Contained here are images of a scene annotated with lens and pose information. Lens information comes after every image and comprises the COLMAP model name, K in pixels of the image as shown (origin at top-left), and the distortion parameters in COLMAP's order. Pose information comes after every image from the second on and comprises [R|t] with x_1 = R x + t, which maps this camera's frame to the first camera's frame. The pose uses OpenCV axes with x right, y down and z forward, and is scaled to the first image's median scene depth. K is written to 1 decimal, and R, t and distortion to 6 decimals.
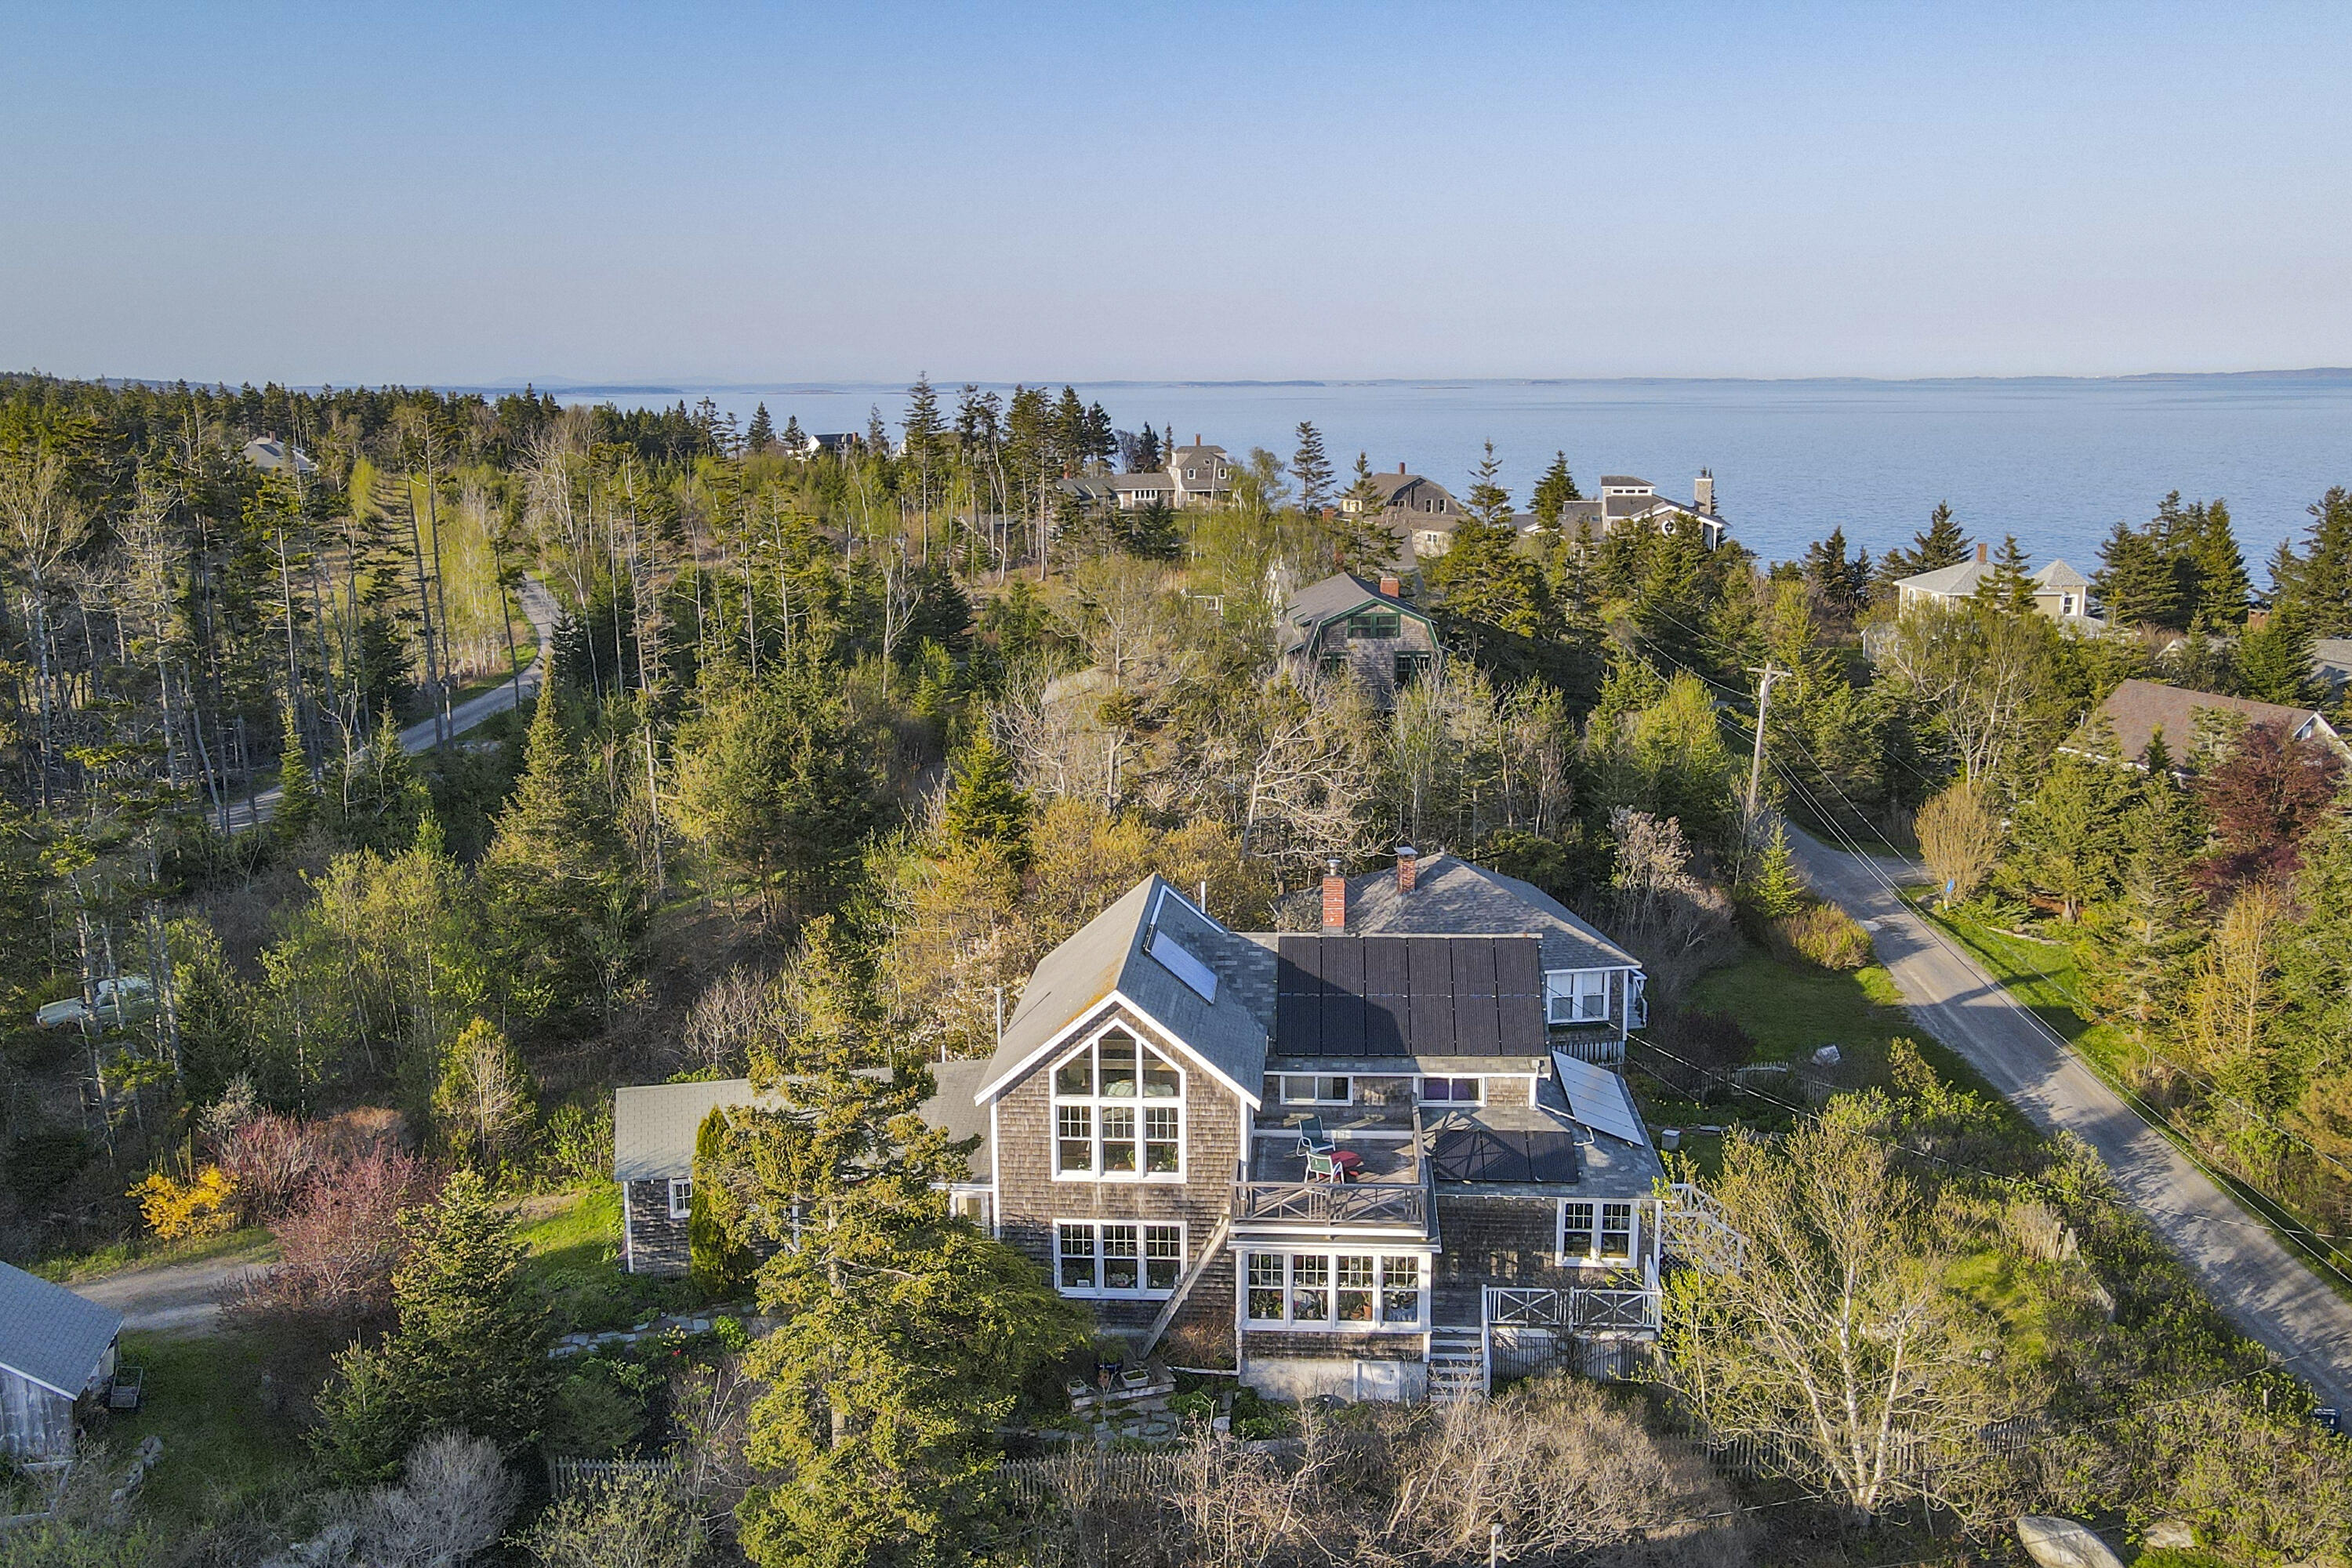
lens RADIAL K [[2256.6, 0, 1176.0], [0, 2256.6, 784.0], [0, 0, 1]] dist [0.006681, 0.025568]
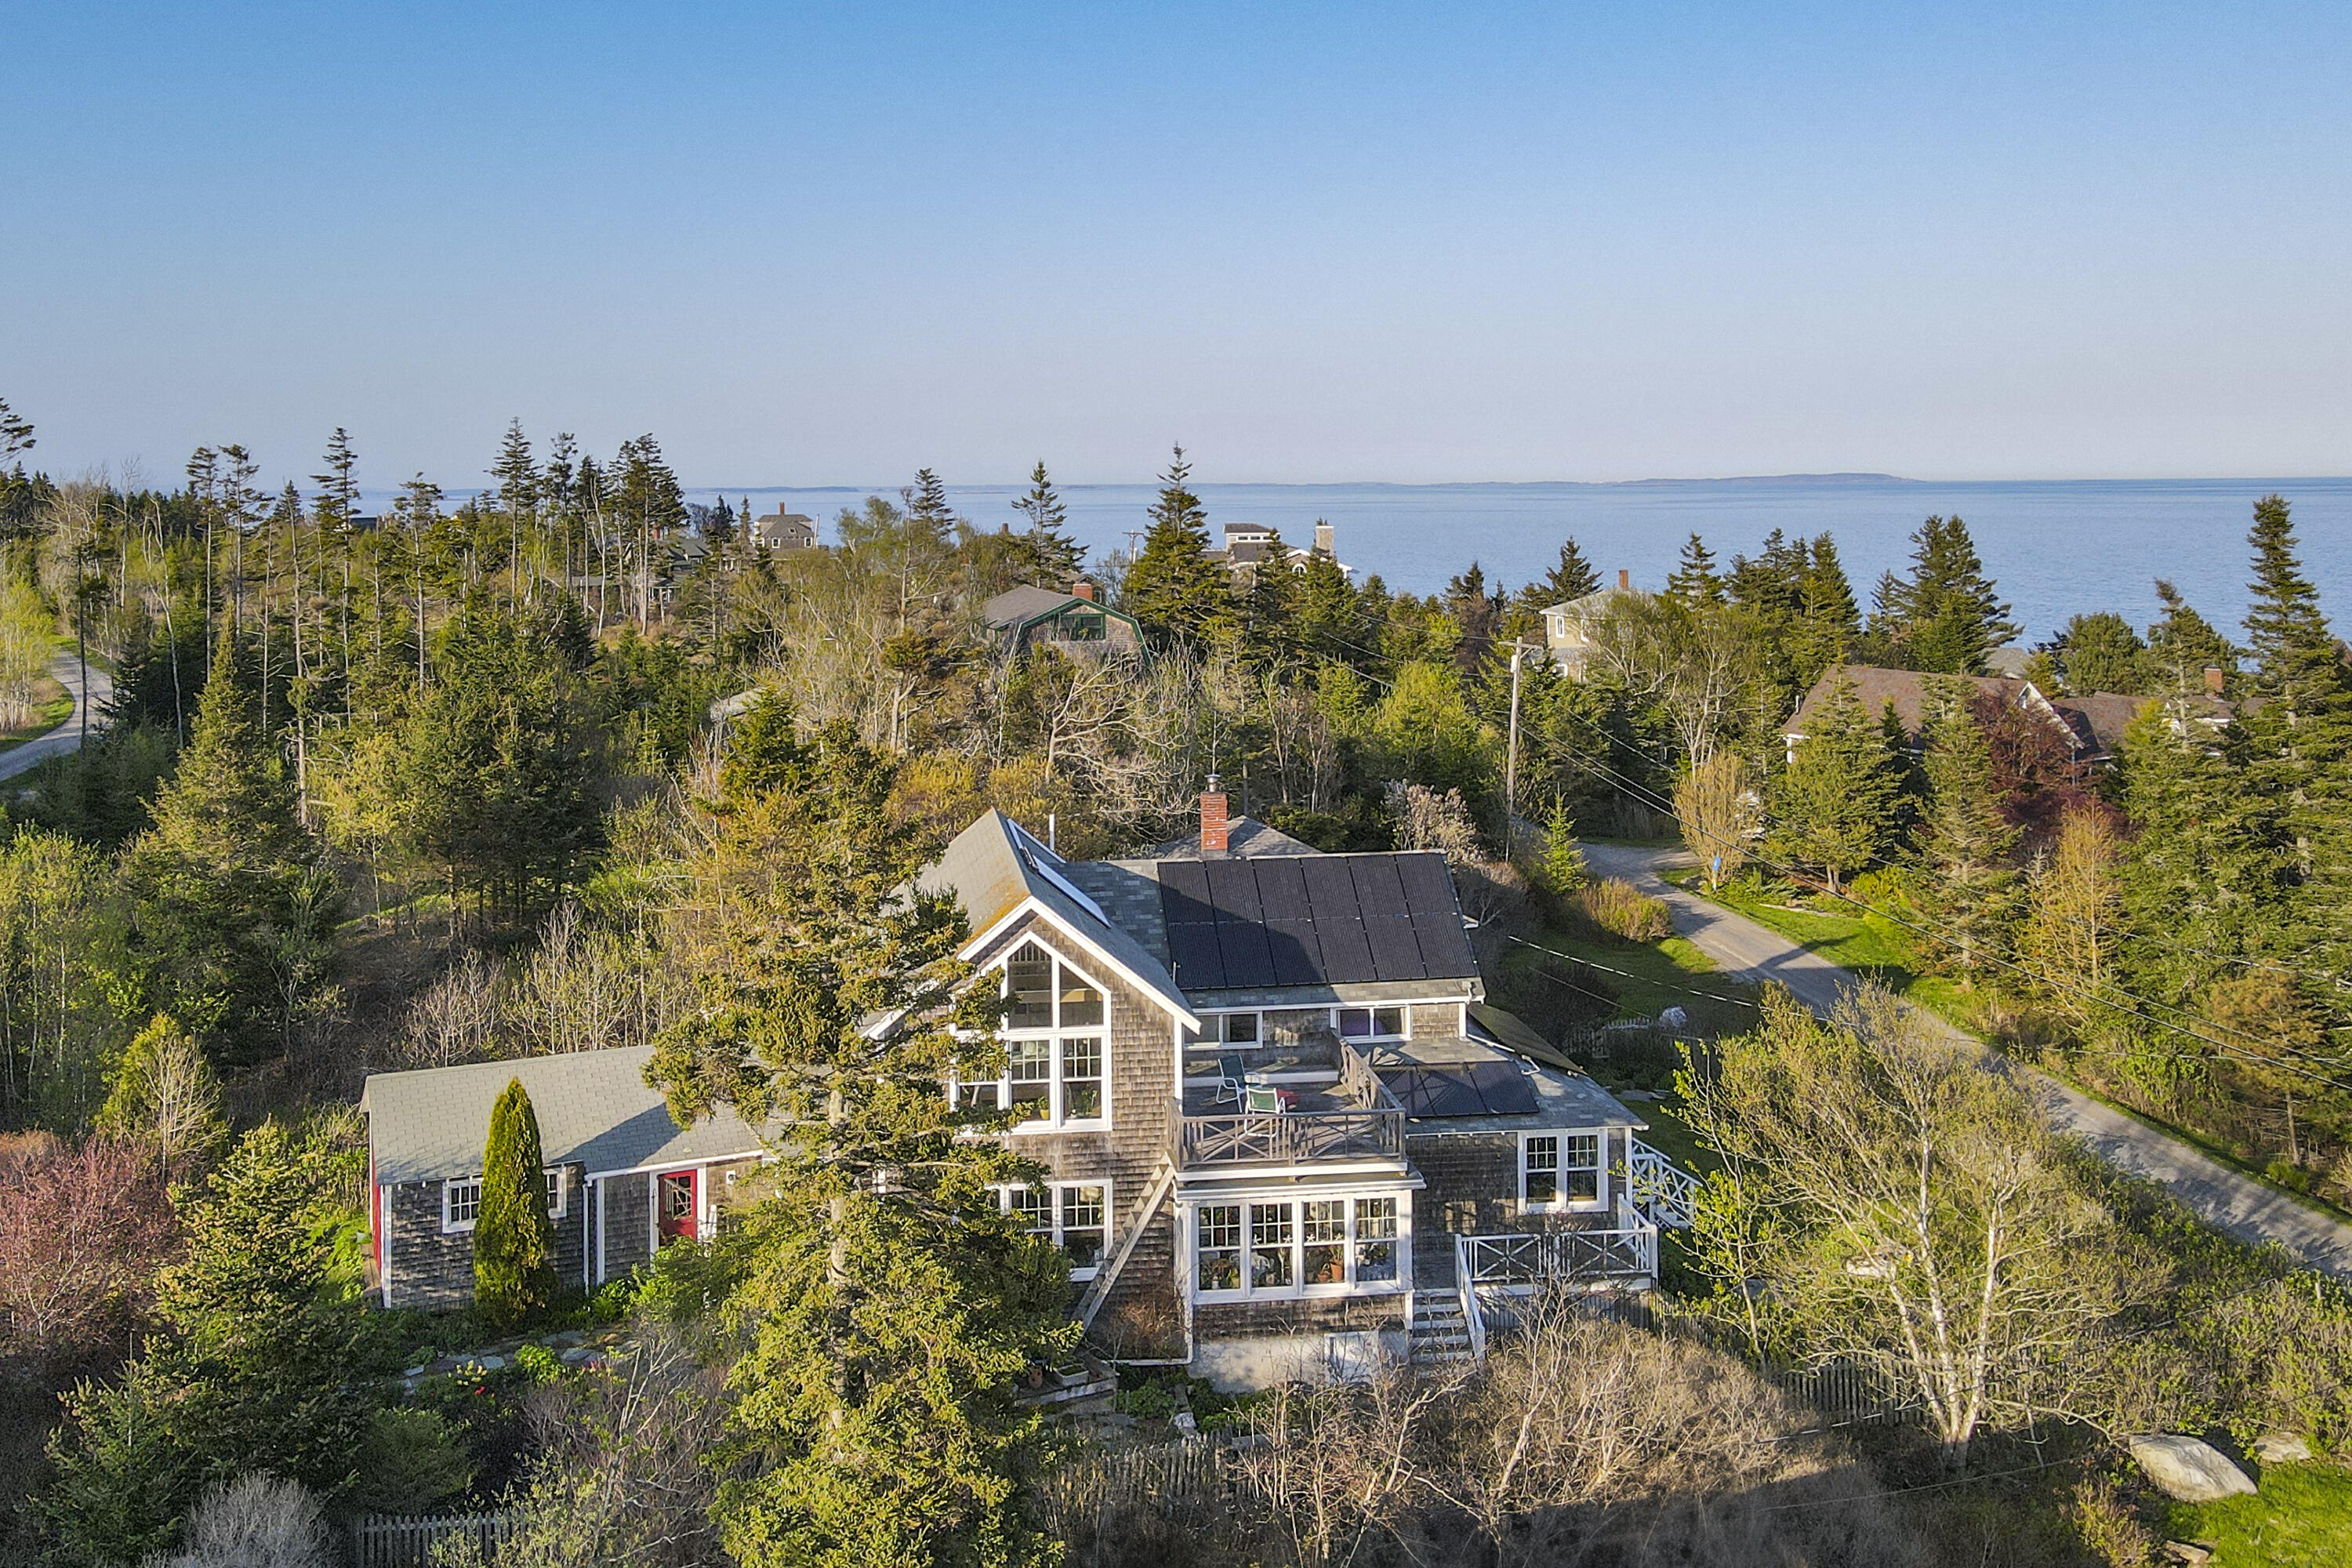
lens RADIAL K [[2300.4, 0, 1179.5], [0, 2300.4, 318.6], [0, 0, 1]] dist [-0.005911, 0.022286]
pose [[0.980426, 0.017390, 0.196121, -0.136452], [0.030983, 0.970055, -0.240901, 0.083950], [-0.194437, 0.242261, 0.950528, 0.091246]]
